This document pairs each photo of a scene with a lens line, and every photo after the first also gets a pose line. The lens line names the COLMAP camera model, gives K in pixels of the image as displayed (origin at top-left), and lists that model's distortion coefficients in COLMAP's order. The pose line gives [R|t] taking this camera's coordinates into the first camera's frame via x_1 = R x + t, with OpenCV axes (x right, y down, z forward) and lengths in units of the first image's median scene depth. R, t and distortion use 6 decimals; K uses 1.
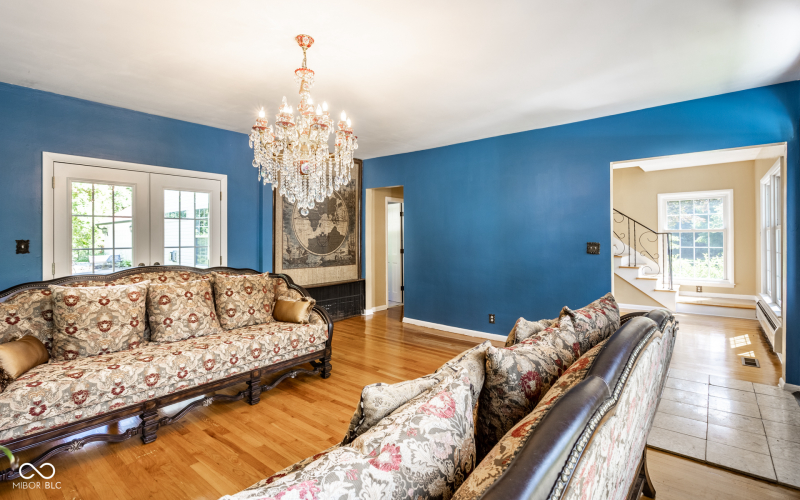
lens RADIAL K [[373.1, 0, 396.7], [0, 373.1, 233.8], [0, 0, 1]] dist [-0.000725, -0.000091]
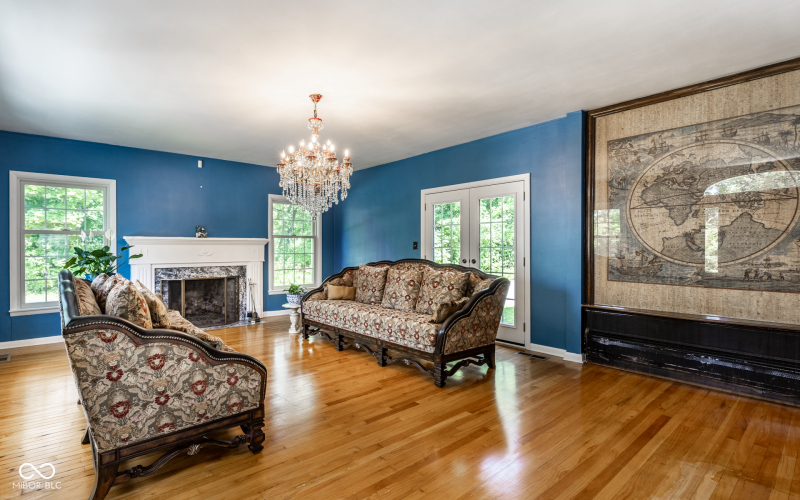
lens RADIAL K [[399.3, 0, 400.0], [0, 399.3, 250.0], [0, 0, 1]] dist [-0.000091, -0.000011]
pose [[-0.145289, 0.010354, -0.989335, 0.928455], [0.014717, 0.999857, 0.008303, 0.039430], [0.989280, -0.013354, -0.145421, 1.207534]]
